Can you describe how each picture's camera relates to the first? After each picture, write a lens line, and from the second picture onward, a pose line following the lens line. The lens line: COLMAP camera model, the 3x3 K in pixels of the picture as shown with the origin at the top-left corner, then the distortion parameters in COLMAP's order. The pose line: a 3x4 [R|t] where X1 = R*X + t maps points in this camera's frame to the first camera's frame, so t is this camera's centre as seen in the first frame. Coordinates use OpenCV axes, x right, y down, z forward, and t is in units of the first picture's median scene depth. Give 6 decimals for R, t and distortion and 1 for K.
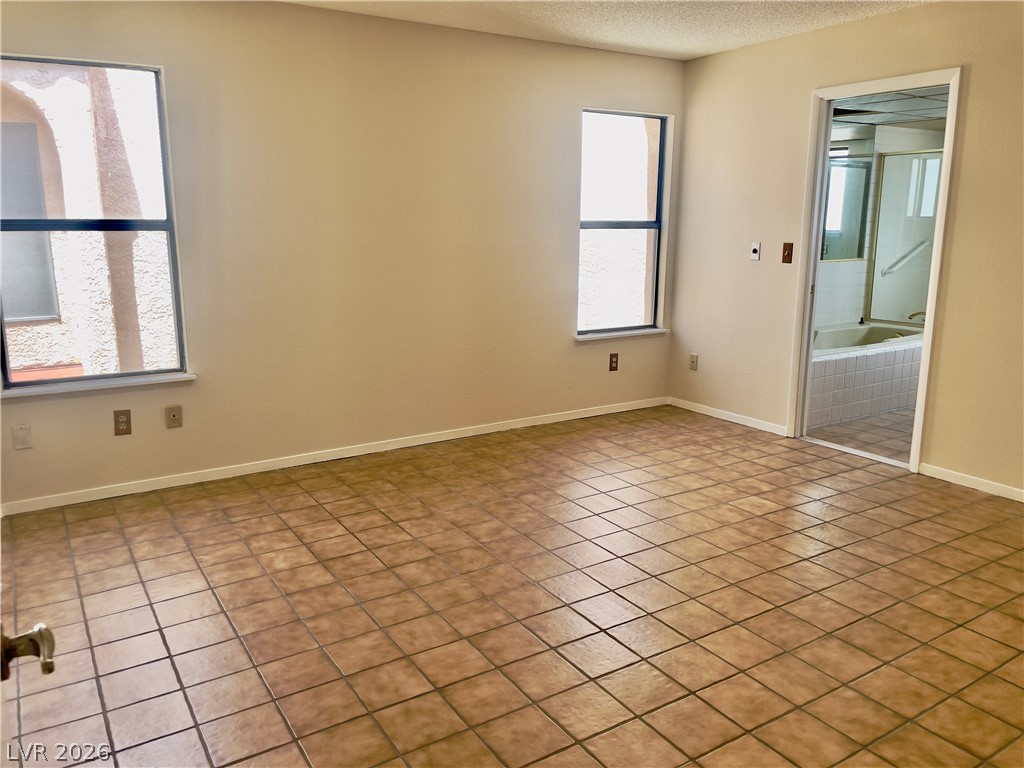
lens RADIAL K [[784.3, 0, 512.0], [0, 784.3, 384.0], [0, 0, 1]] dist [0.009733, -0.006386]
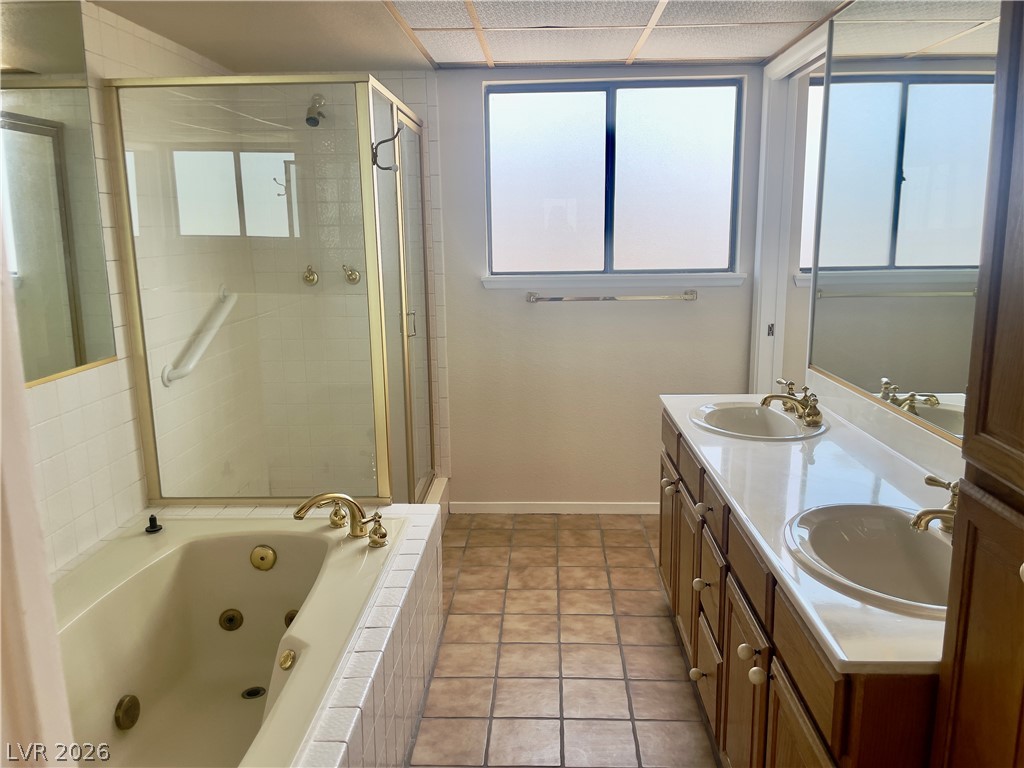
lens RADIAL K [[784.3, 0, 512.0], [0, 784.3, 384.0], [0, 0, 1]] dist [0.009733, -0.006386]
pose [[0.571805, -0.165818, 0.803457, 0.245675], [0.183915, 0.980343, 0.071435, -0.137200], [-0.799509, 0.106920, 0.591062, 0.616088]]
